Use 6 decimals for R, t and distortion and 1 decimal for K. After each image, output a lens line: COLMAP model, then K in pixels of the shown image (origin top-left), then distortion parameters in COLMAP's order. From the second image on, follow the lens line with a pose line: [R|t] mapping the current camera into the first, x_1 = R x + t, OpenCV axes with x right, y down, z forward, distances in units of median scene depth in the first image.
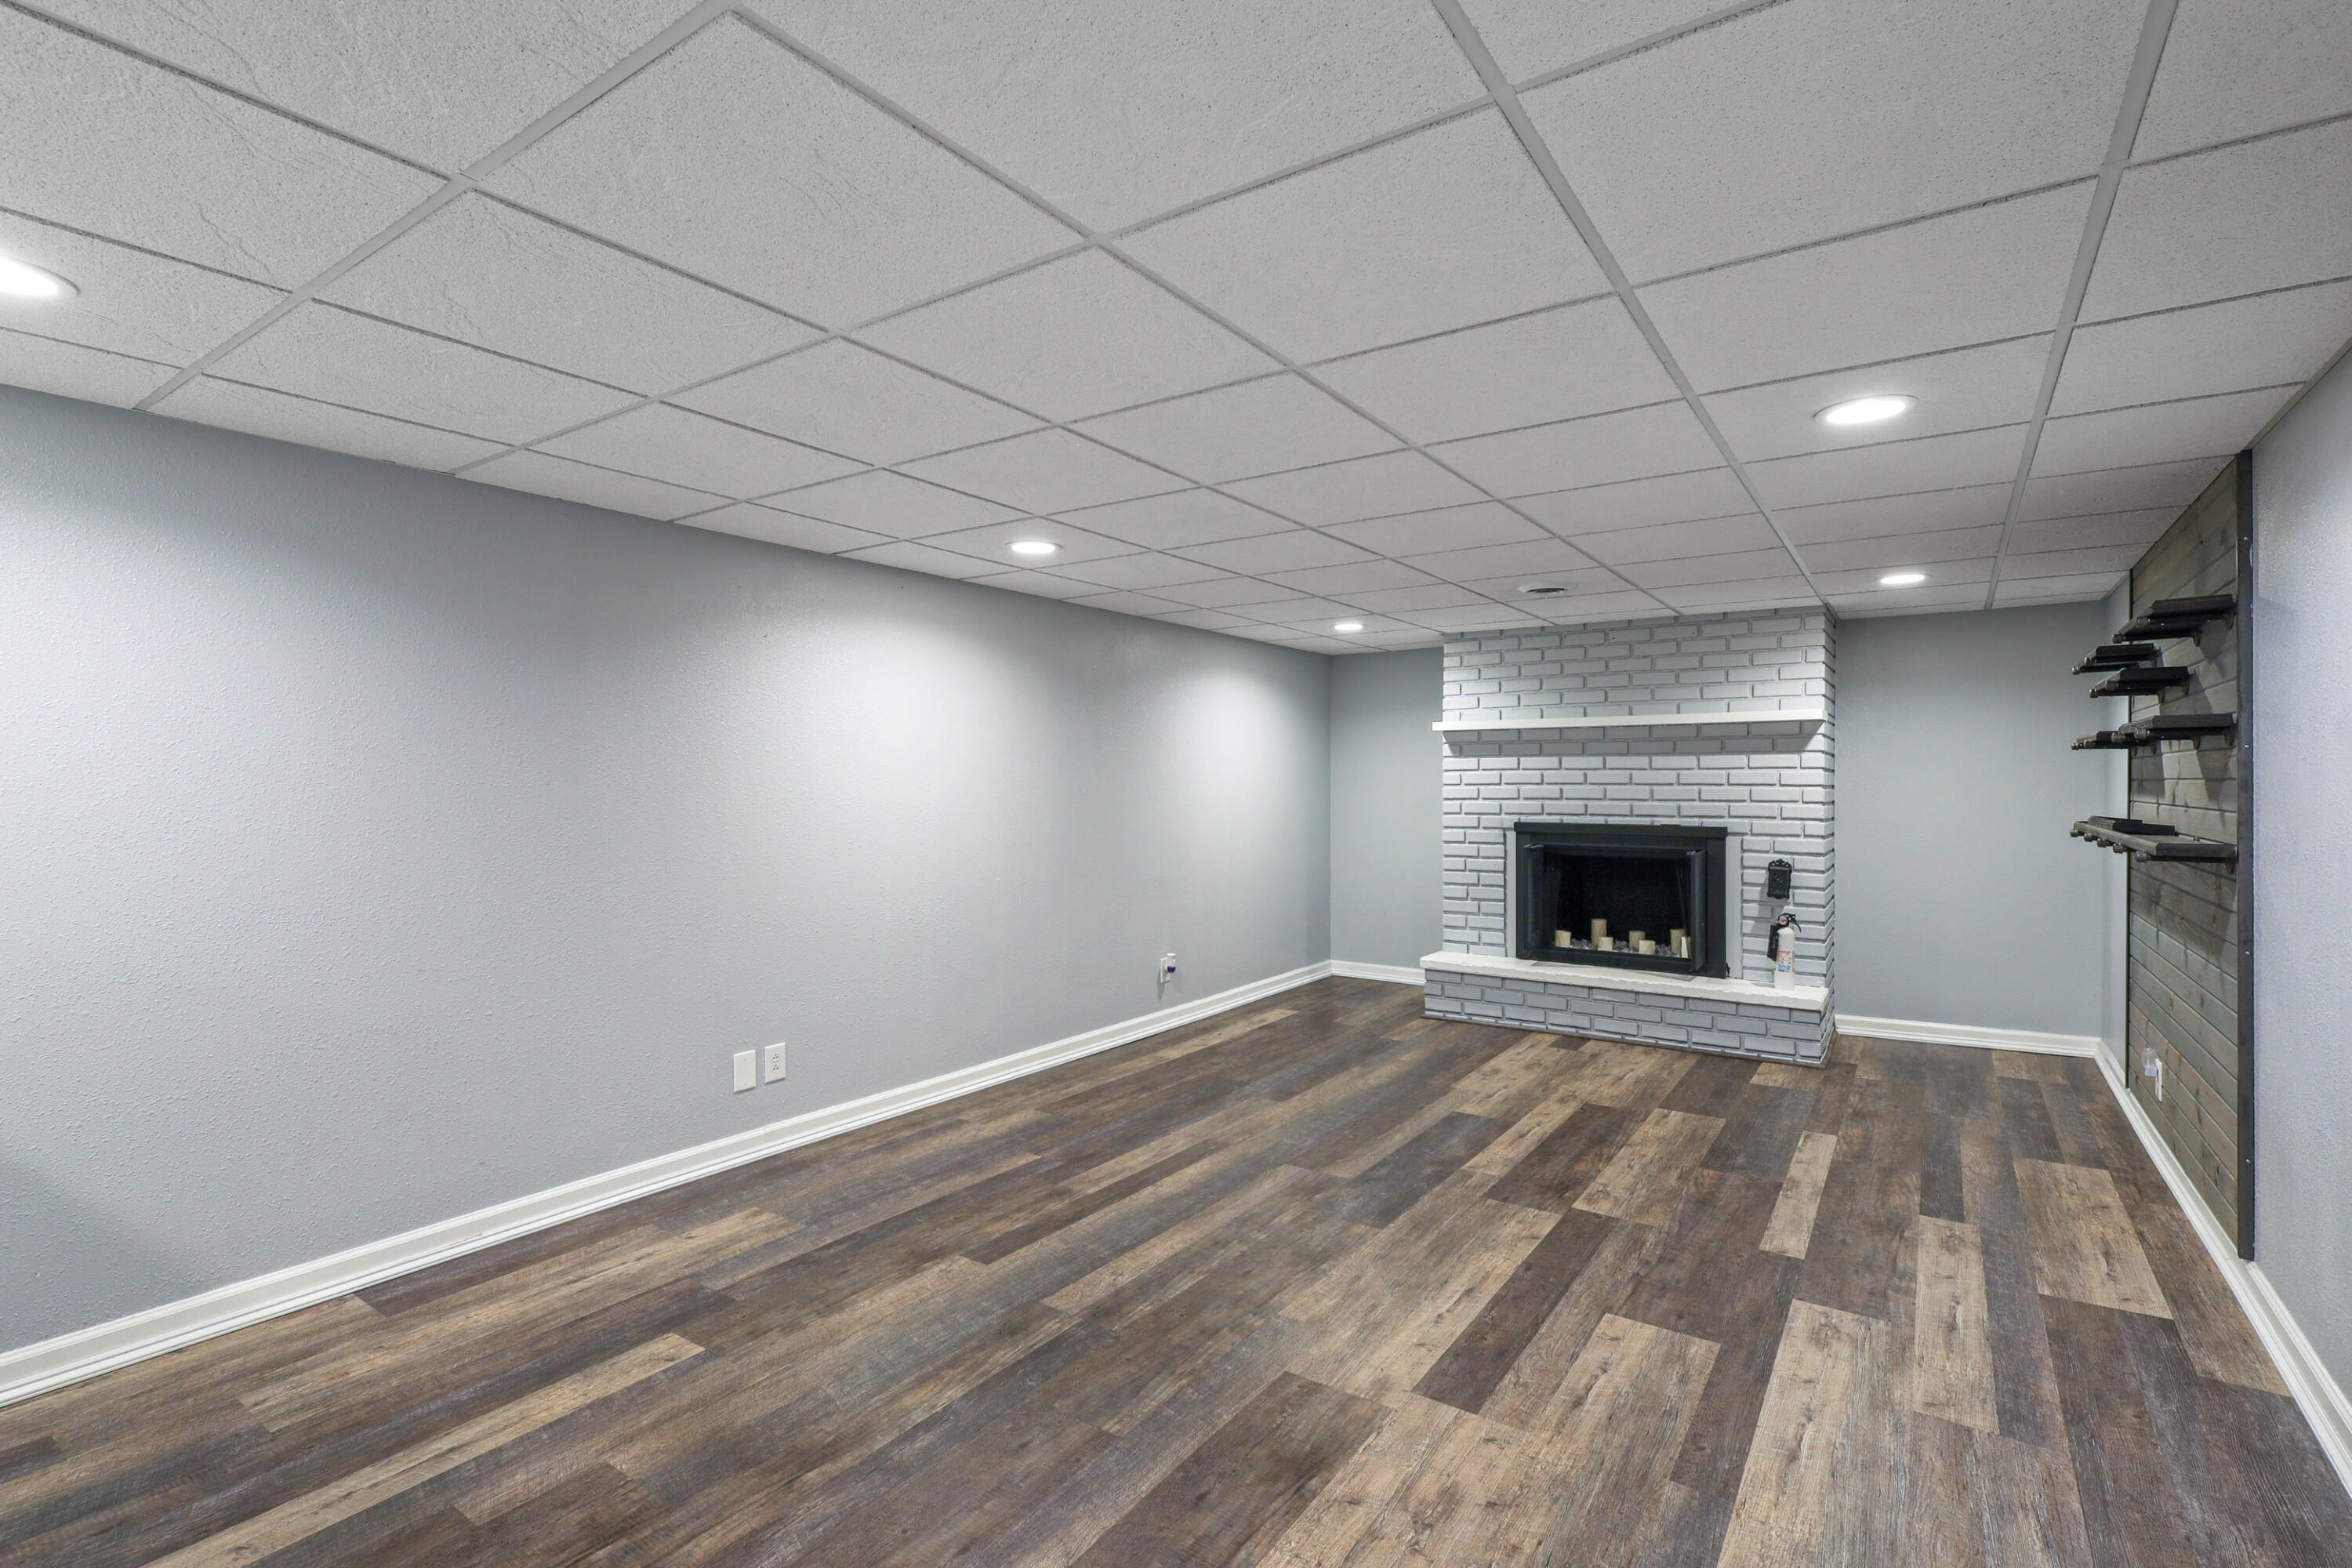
lens RADIAL K [[1094.8, 0, 1182.5], [0, 1094.8, 774.5], [0, 0, 1]] dist [0.002786, -0.000086]
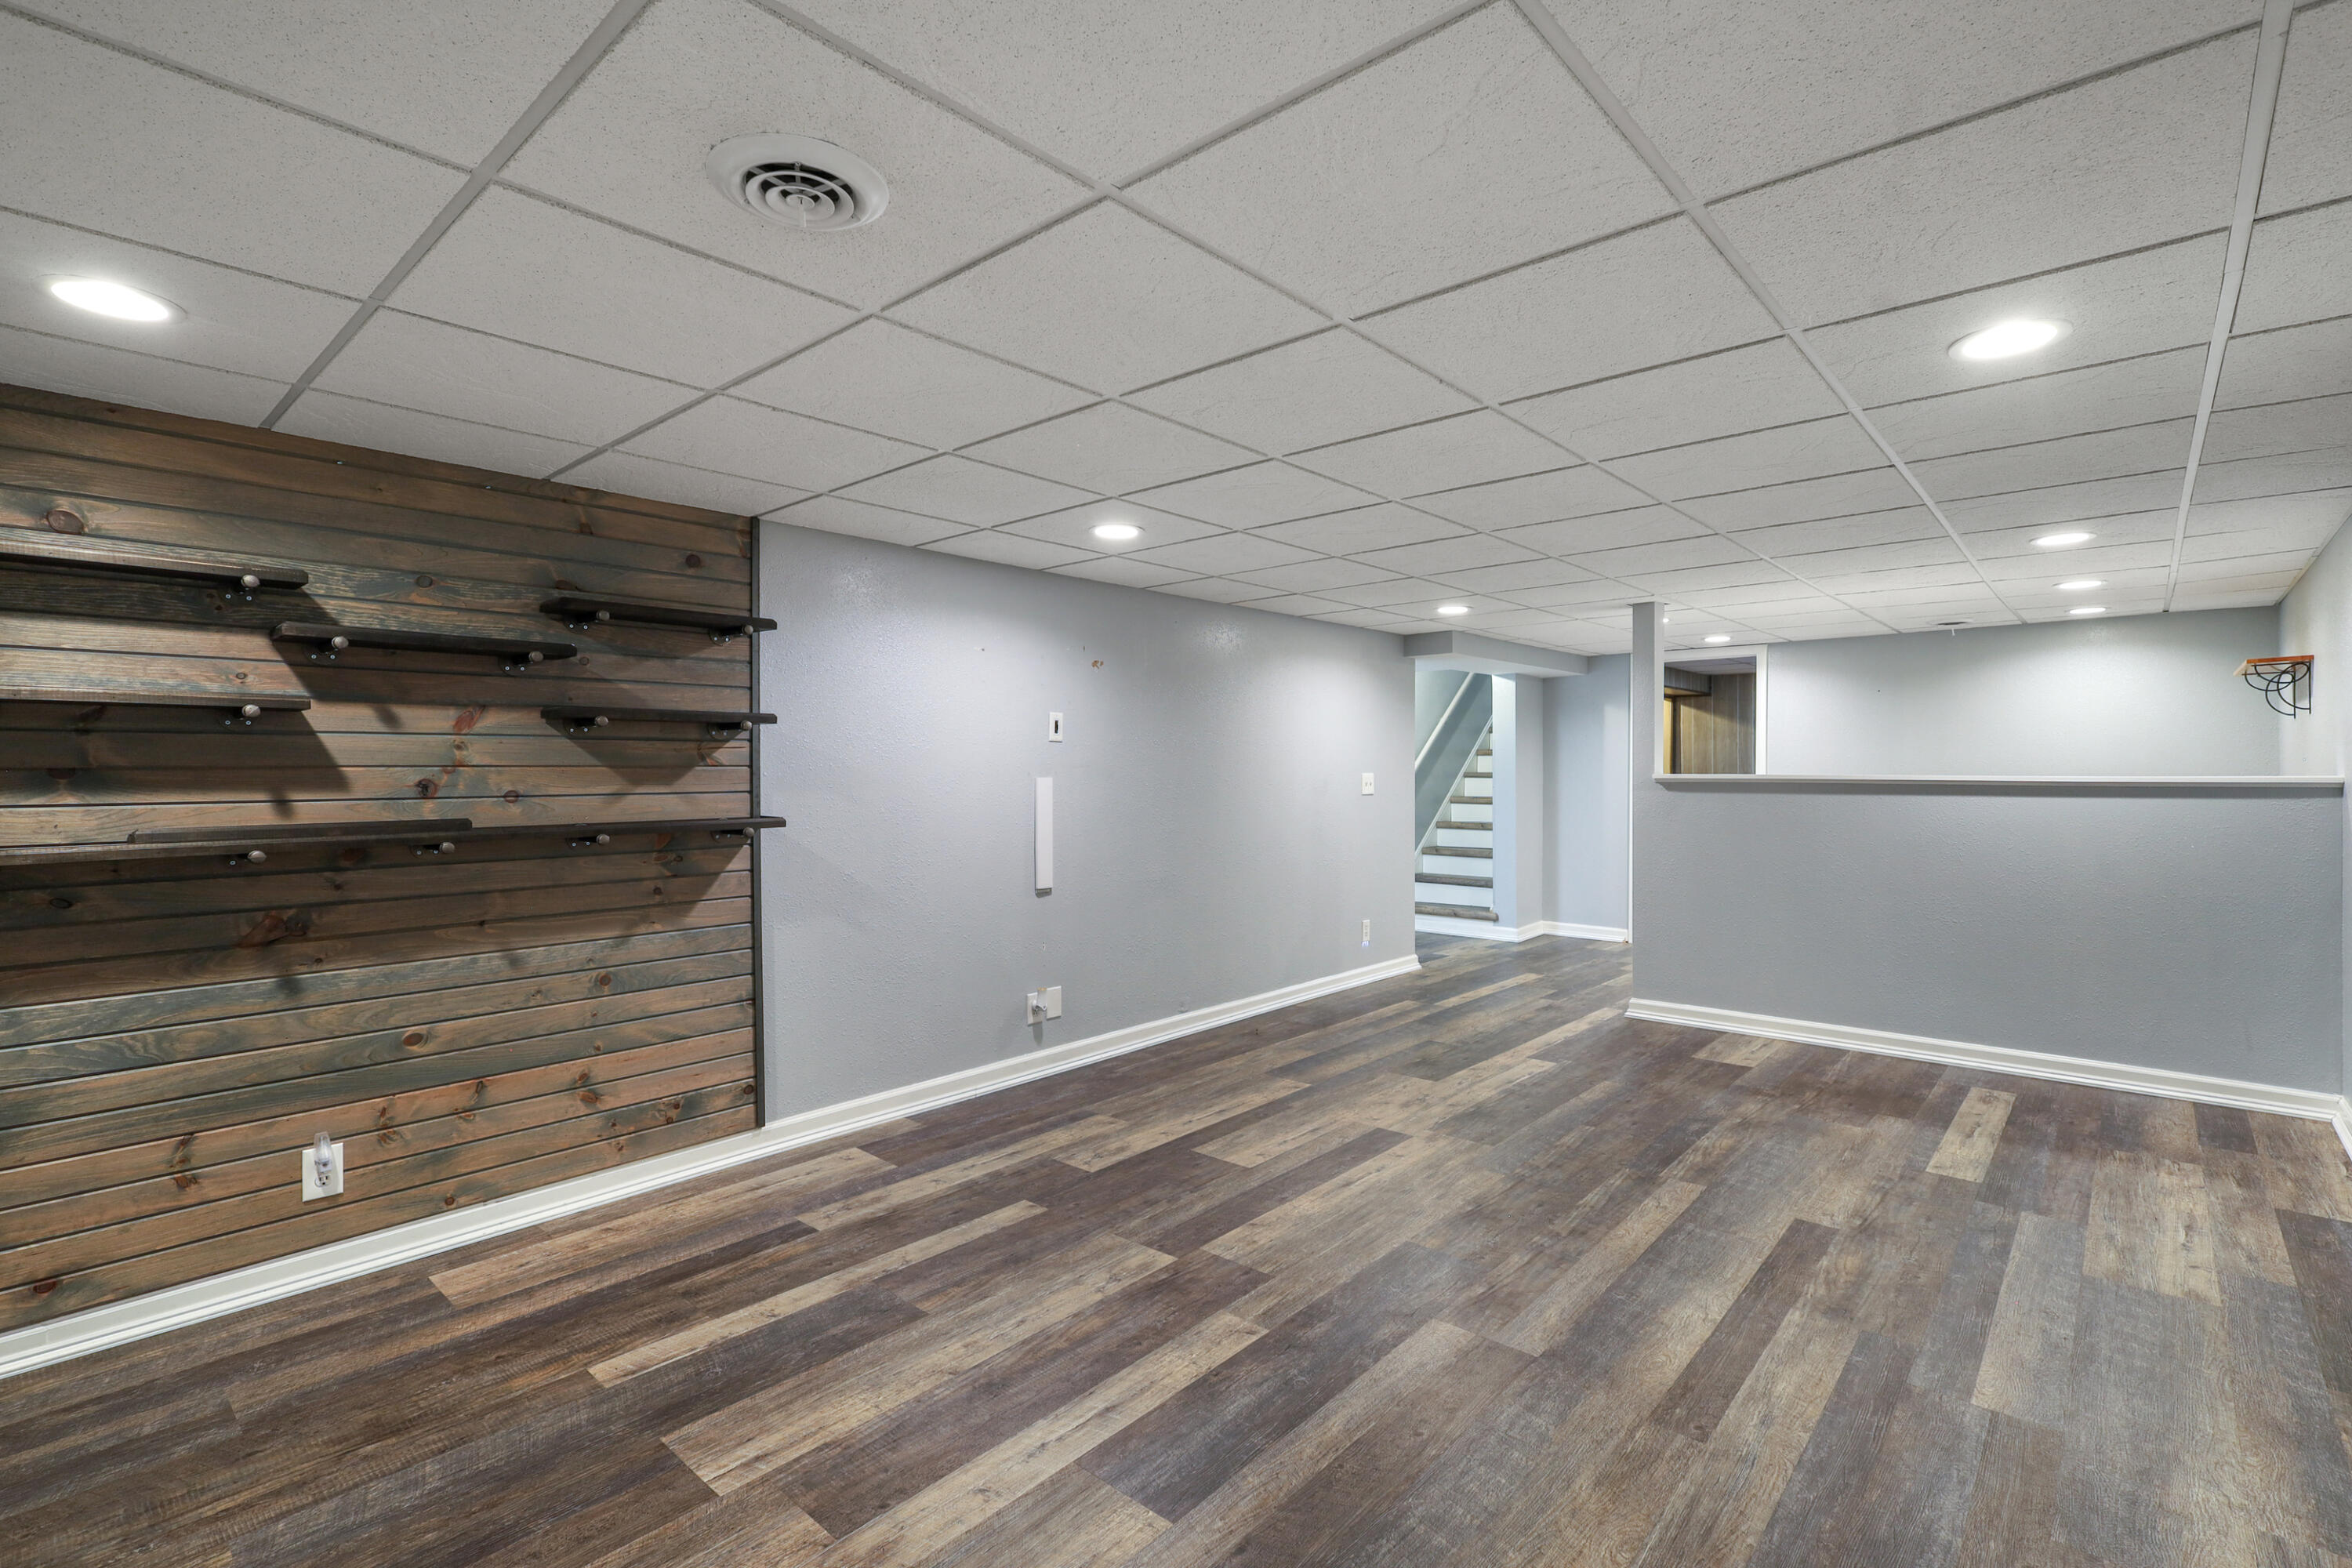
lens RADIAL K [[1094.8, 0, 1182.5], [0, 1094.8, 774.5], [0, 0, 1]] dist [0.002786, -0.000086]
pose [[-0.993222, 0.005371, 0.116107, 0.280180], [0.005432, 0.999985, 0.000213, 0.014935], [-0.116104, 0.000842, -0.993237, 2.085144]]
